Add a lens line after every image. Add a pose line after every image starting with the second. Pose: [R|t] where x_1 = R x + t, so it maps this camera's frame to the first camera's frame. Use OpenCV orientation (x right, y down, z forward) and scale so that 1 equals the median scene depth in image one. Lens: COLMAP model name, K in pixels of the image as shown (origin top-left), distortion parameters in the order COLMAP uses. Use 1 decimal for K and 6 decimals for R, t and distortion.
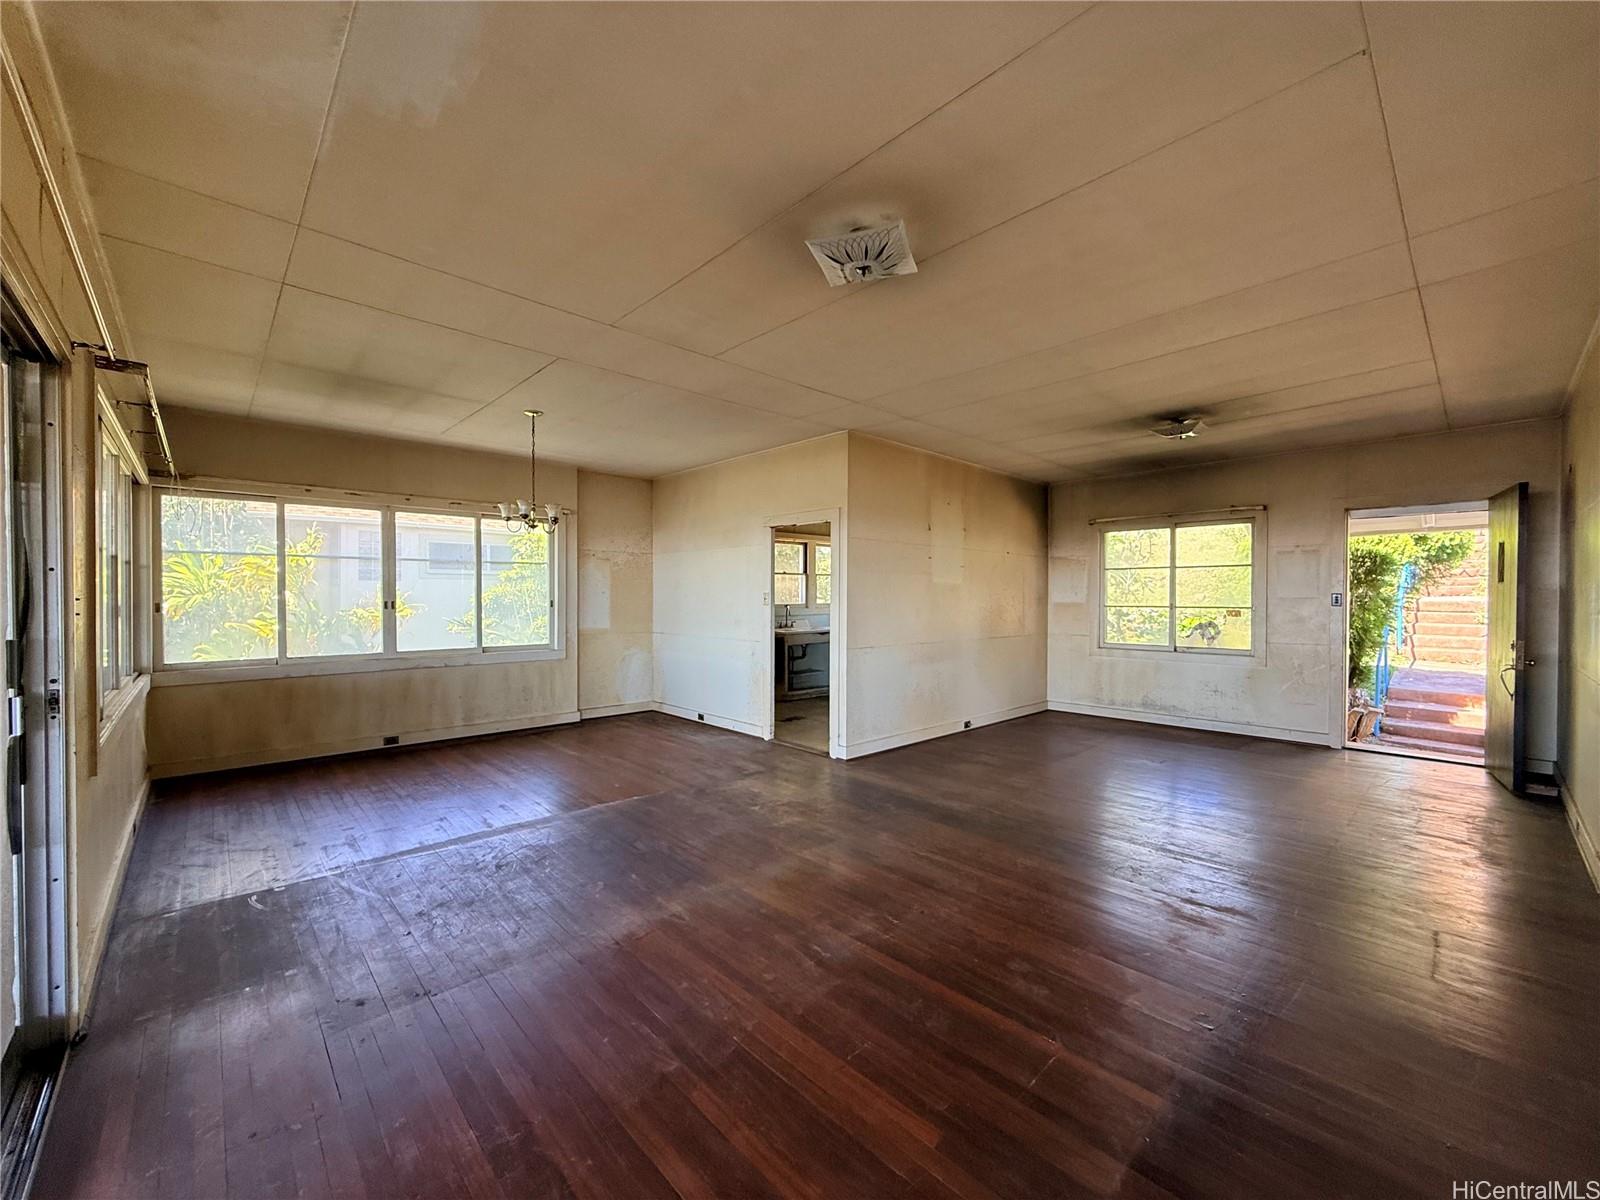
lens RADIAL K [[646.7, 0, 799.5], [0, 646.7, 603.1], [0, 0, 1]] dist [0.003443, 0.000167]
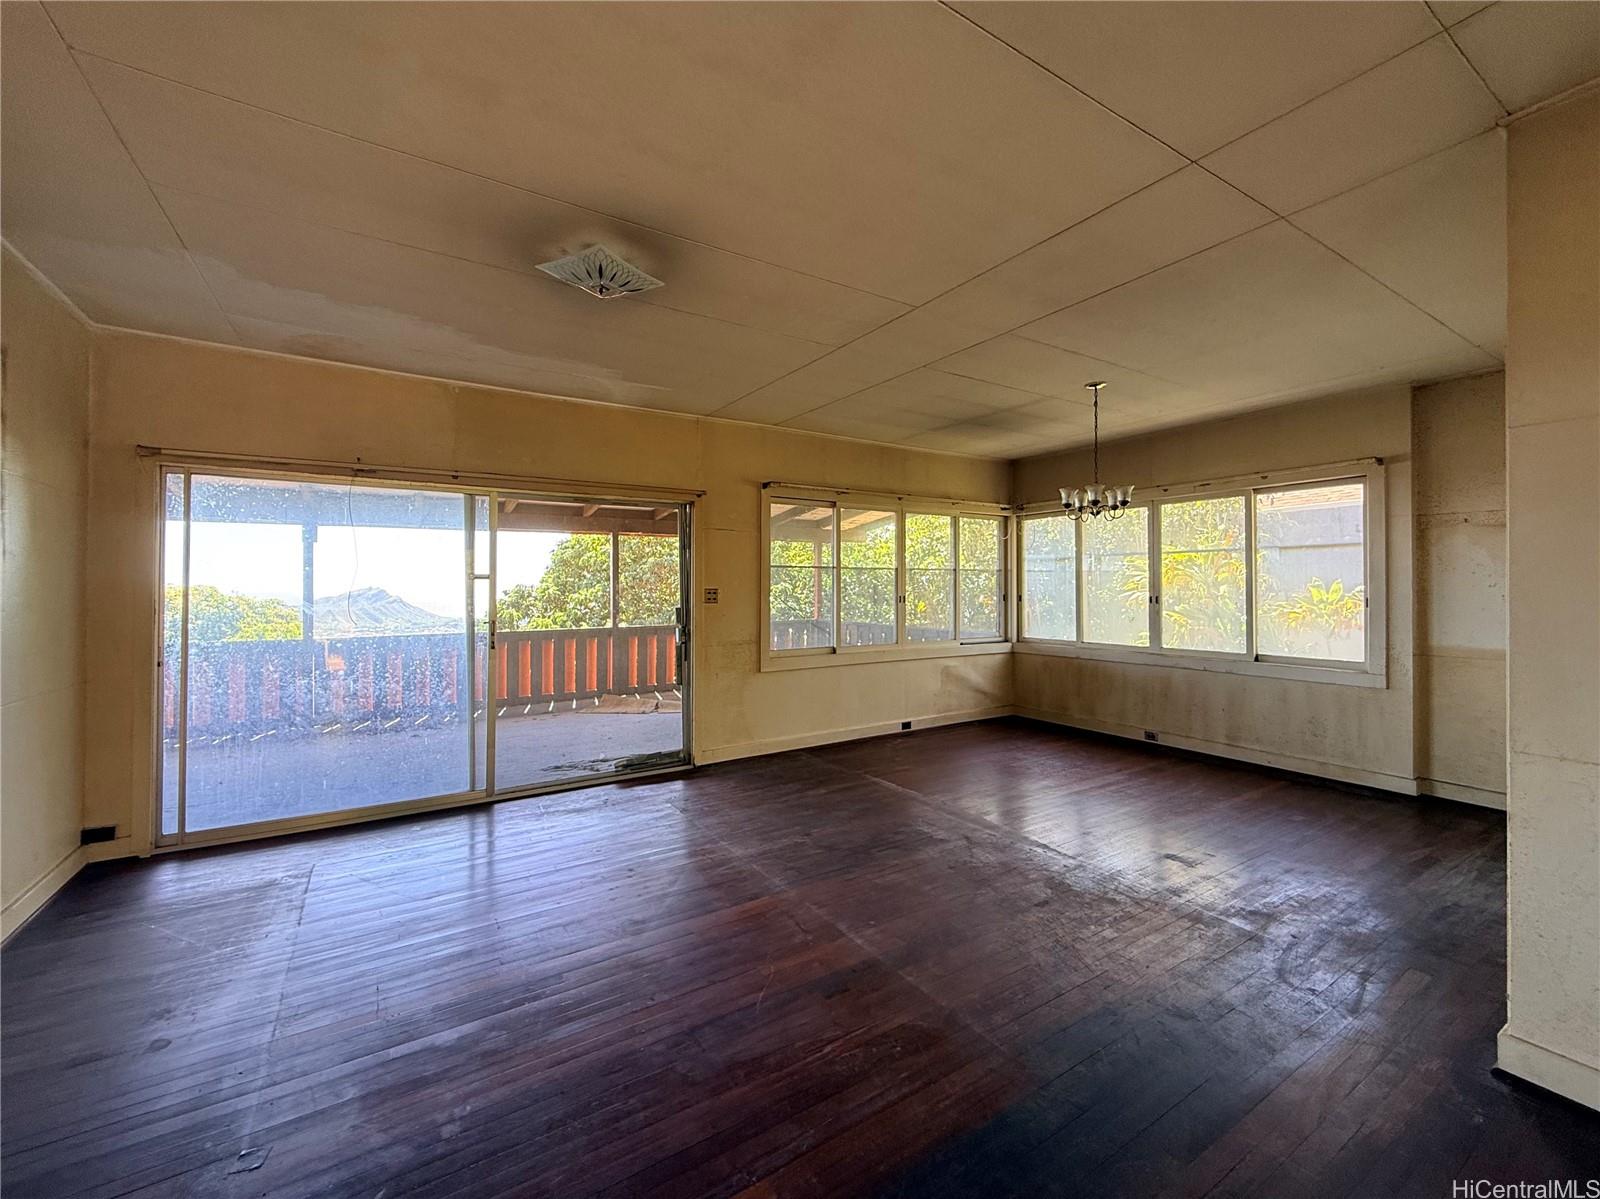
lens RADIAL K [[646.7, 0, 796.7], [0, 646.7, 586.7], [0, 0, 1]] dist [0.003443, 0.000167]
pose [[-0.190139, -0.003792, -0.981750, 0.451104], [-0.008807, 0.999959, -0.002157, -0.010396], [0.981718, 0.008236, -0.190165, 0.651798]]
